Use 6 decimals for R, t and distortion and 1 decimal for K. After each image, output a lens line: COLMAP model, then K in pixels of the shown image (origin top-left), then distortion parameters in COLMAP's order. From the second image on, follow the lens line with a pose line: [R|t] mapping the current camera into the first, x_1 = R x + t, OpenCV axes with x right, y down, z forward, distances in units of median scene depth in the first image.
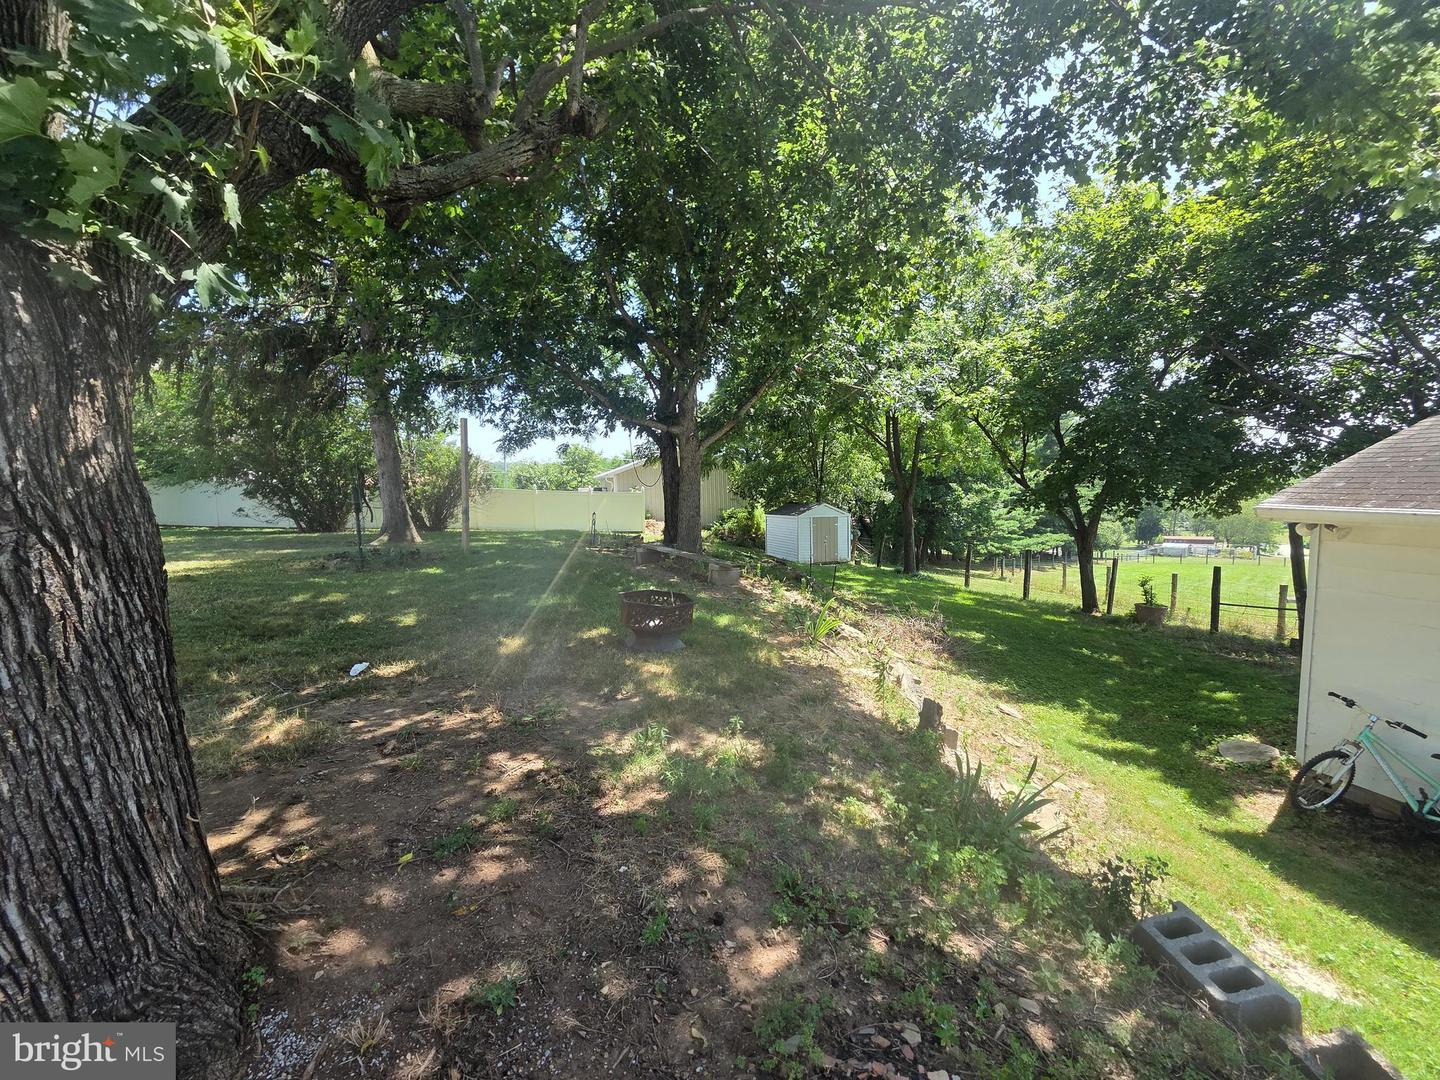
lens RADIAL K [[598.2, 0, 707.8], [0, 598.2, 542.8], [0, 0, 1]] dist [-0.003114, 0.001479]
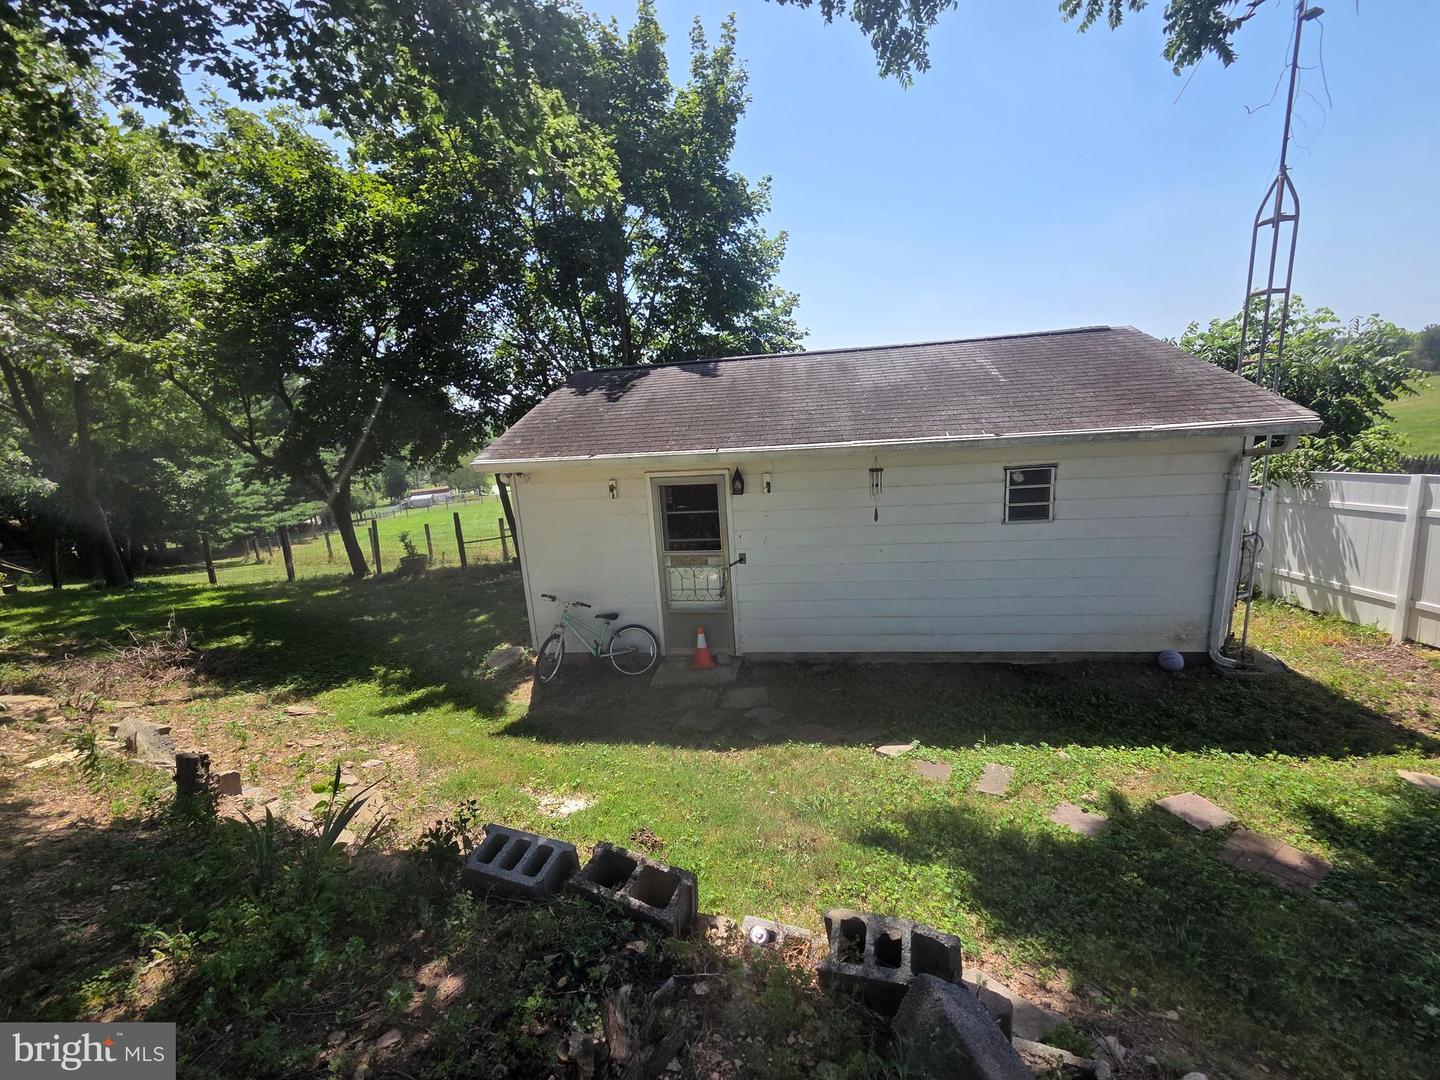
lens RADIAL K [[598.2, 0, 713.1], [0, 598.2, 535.4], [0, 0, 1]] dist [-0.003114, 0.001479]
pose [[0.428897, -0.192926, 0.882511, 0.023328], [0.145855, 0.978900, 0.143113, -0.011583], [-0.891501, 0.067338, 0.447987, 0.023049]]
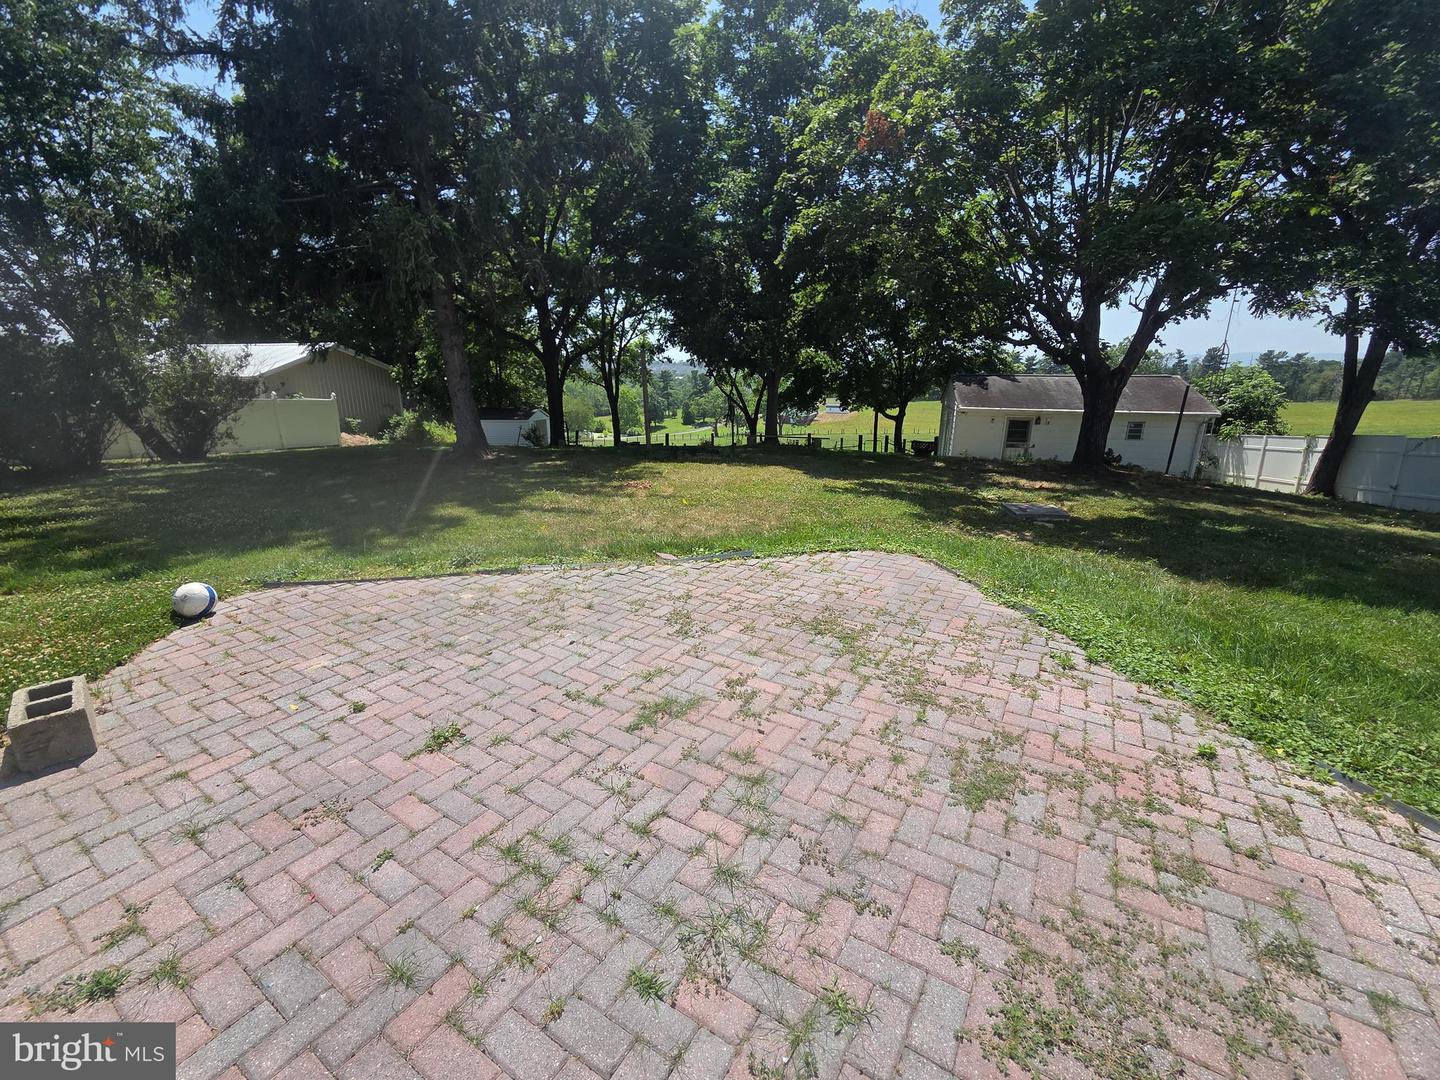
lens RADIAL K [[598.2, 0, 720.3], [0, 598.2, 542.1], [0, 0, 1]] dist [-0.003114, 0.001479]
pose [[0.513636, -0.210852, 0.831697, -2.678092], [0.066062, 0.976175, 0.206682, -0.085009], [-0.855461, -0.051216, 0.515328, 0.209285]]
